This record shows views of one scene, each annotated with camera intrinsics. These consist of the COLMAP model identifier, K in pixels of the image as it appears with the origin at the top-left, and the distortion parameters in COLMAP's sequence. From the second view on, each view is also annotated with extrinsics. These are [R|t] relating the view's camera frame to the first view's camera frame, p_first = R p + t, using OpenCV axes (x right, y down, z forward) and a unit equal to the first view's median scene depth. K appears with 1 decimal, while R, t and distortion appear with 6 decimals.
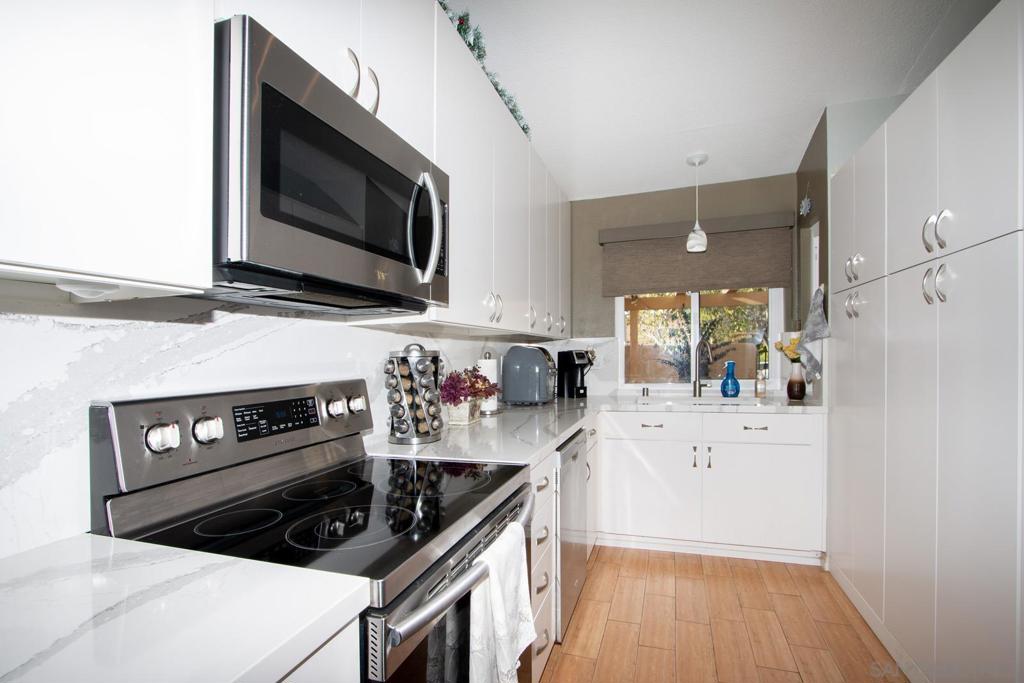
lens RADIAL K [[493.8, 0, 510.4], [0, 493.8, 357.1], [0, 0, 1]] dist [-0.000062, -0.000034]
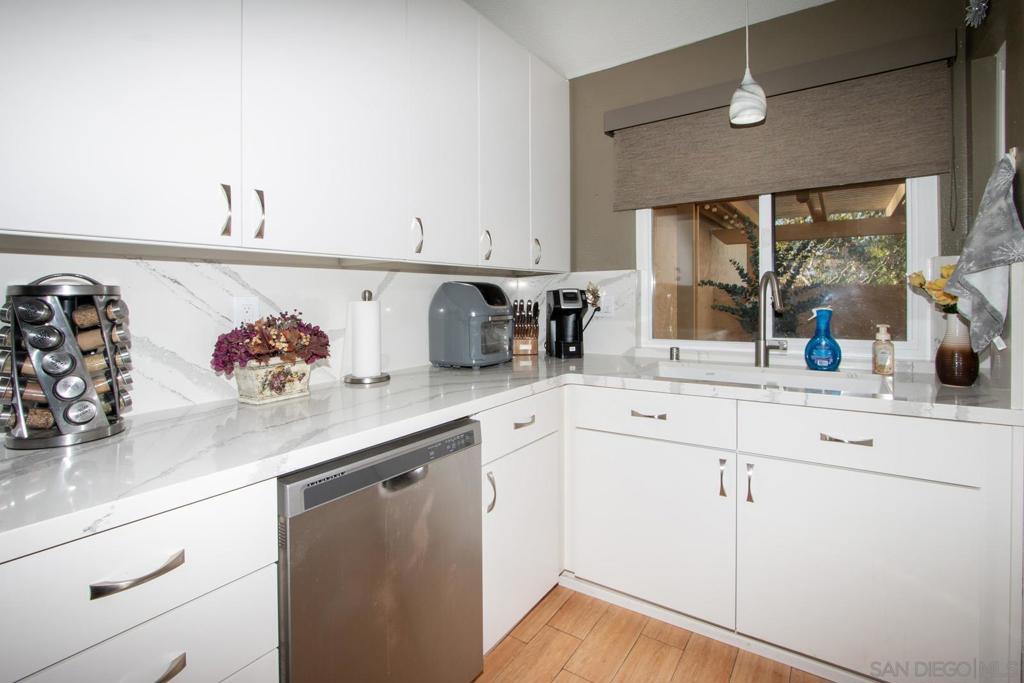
lens RADIAL K [[448.1, 0, 533.5], [0, 448.1, 296.4], [0, 0, 1]] dist [-0.003079, -0.000241]
pose [[0.948530, 0.006790, -0.316614, 0.329125], [-0.008144, 0.999962, -0.002952, -0.001186], [0.316582, 0.005378, 0.948550, 0.445618]]
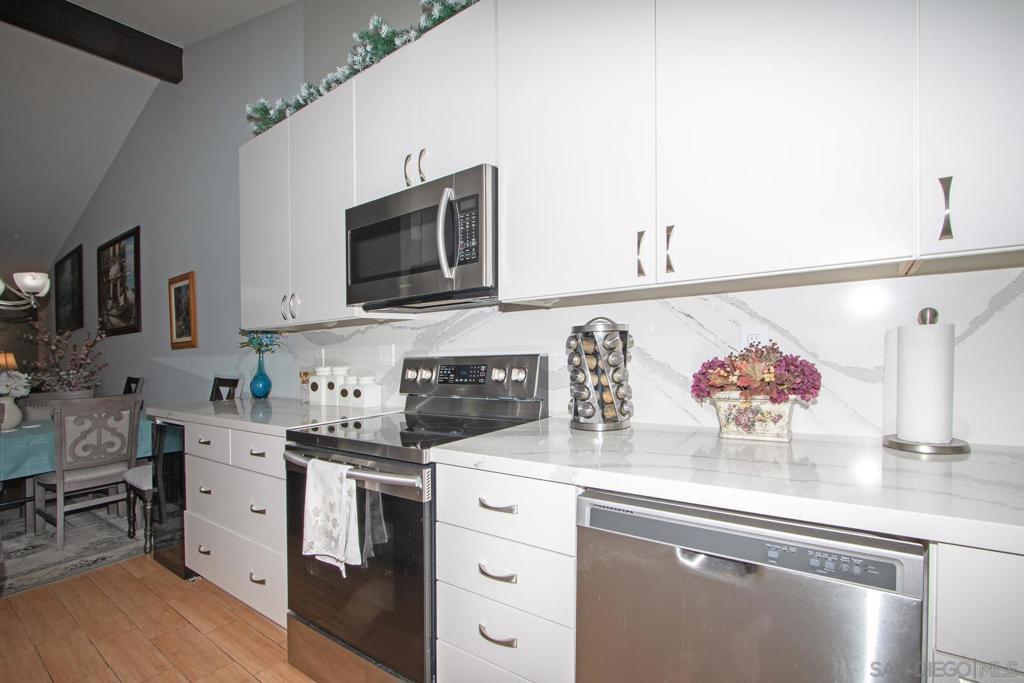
lens RADIAL K [[479.9, 0, 498.5], [0, 479.9, 347.5], [0, 0, 1]] dist [-0.001632, -0.000232]
pose [[-0.326306, 0.034030, -0.944652, 0.429313], [0.039918, 0.998956, 0.022198, 0.000727], [0.944421, -0.030465, -0.327323, 0.708206]]
